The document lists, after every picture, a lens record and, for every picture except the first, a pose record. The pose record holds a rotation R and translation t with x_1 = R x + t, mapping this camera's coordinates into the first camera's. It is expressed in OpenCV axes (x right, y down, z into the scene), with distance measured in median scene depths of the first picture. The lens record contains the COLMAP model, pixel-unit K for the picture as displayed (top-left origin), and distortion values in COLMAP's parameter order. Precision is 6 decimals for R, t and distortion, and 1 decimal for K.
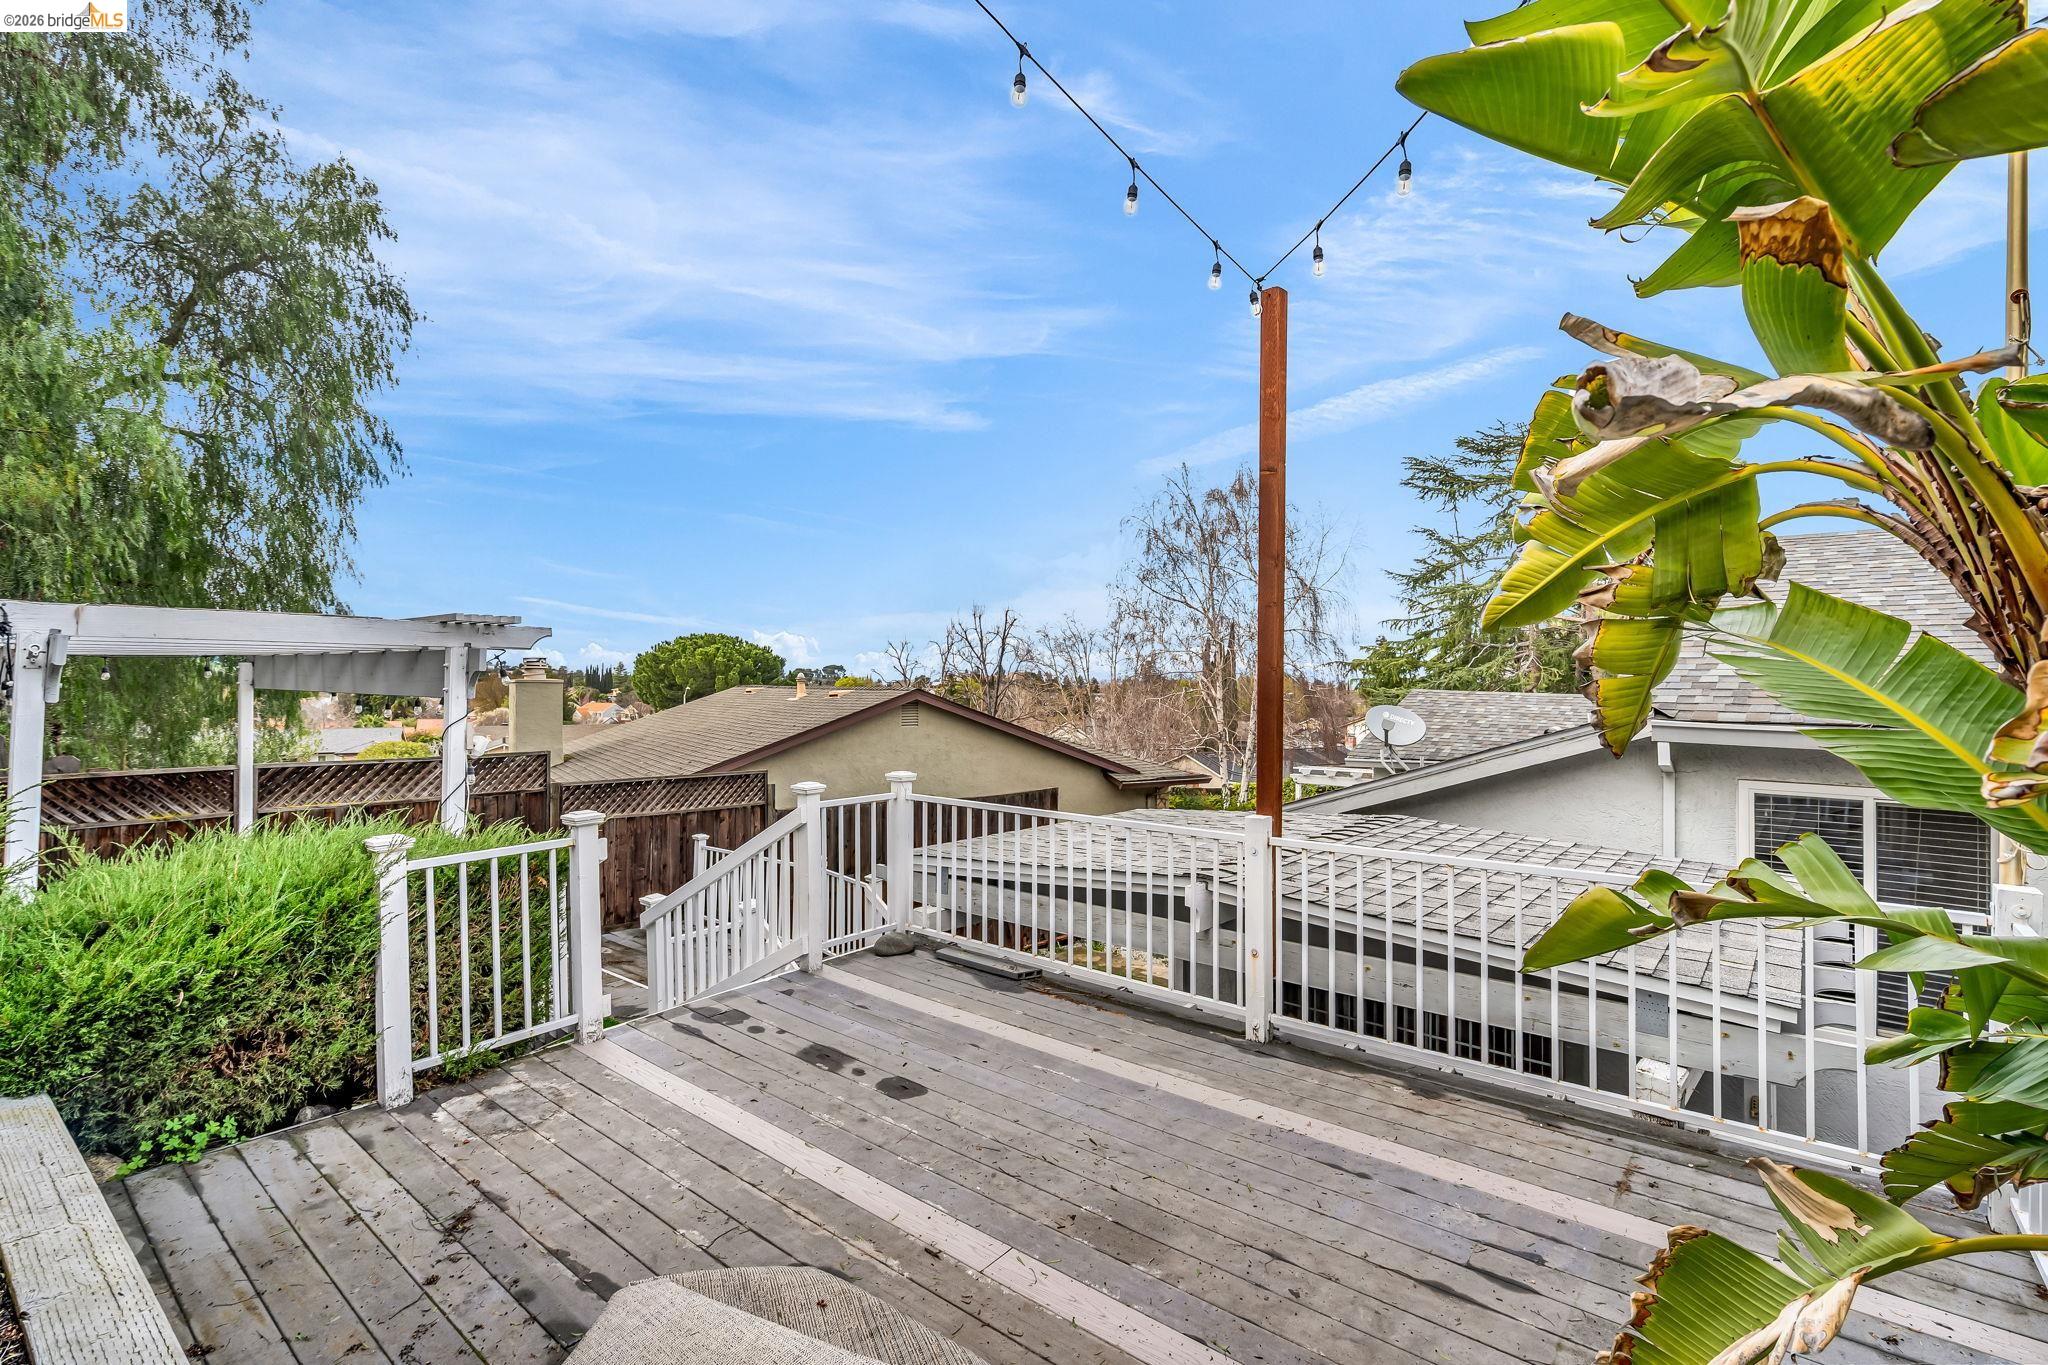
lens RADIAL K [[914.1, 0, 1018.5], [0, 914.1, 683.8], [0, 0, 1]] dist [-0.001153, -0.000151]
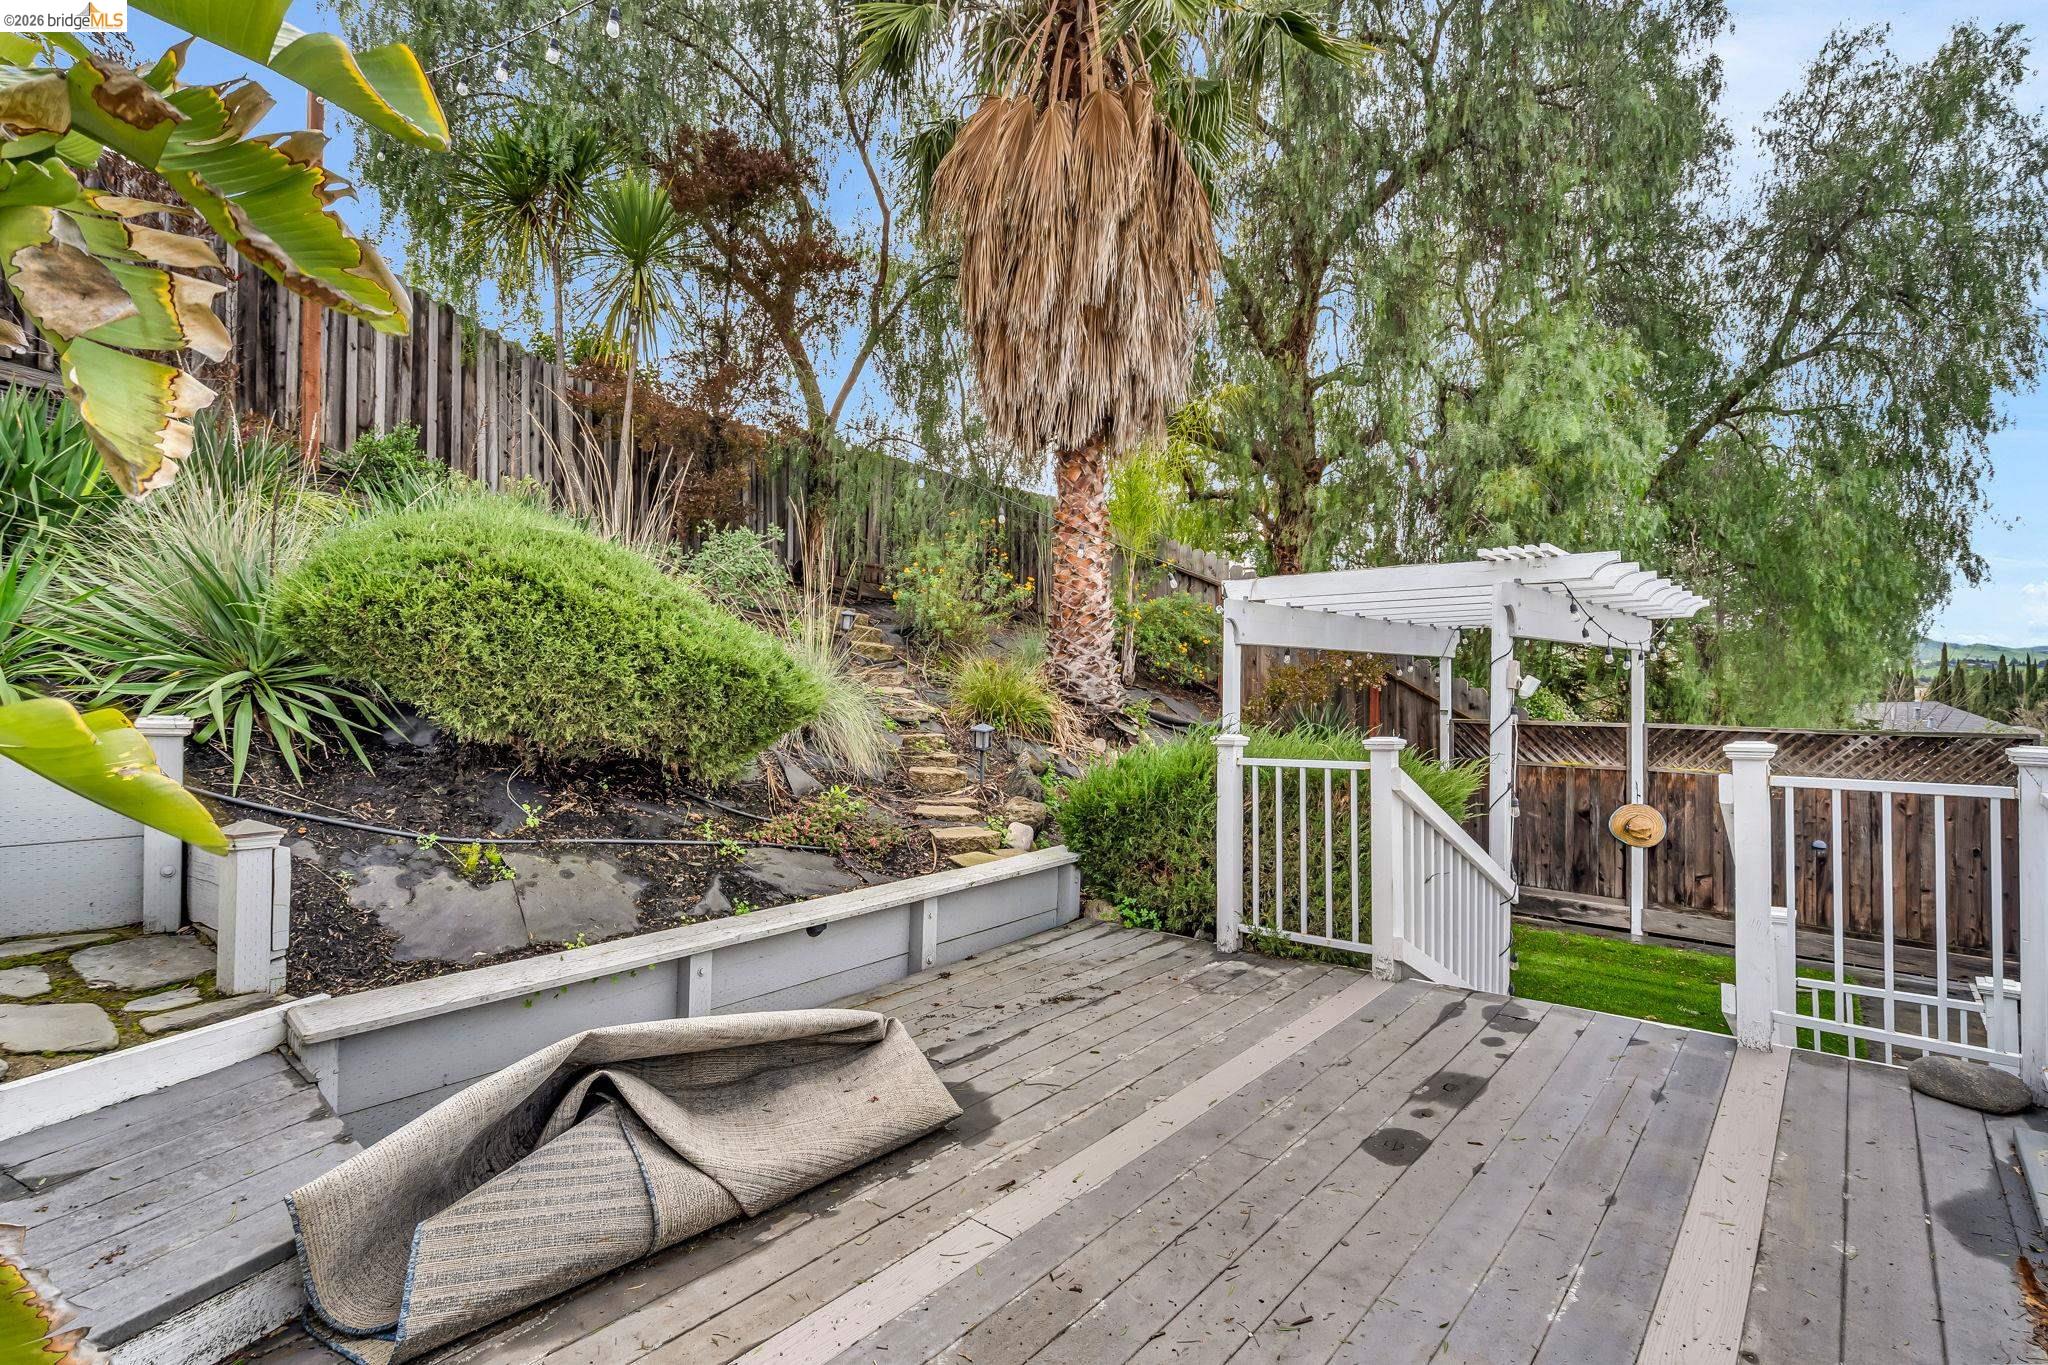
lens RADIAL K [[945.5, 0, 1025.1], [0, 945.5, 678.9], [0, 0, 1]] dist [0.001070, 0.000191]
pose [[-0.038661, -0.008979, -0.999212, 0.572674], [0.005202, 0.999944, -0.009187, 0.095567], [0.999239, -0.005553, -0.038612, 0.728340]]
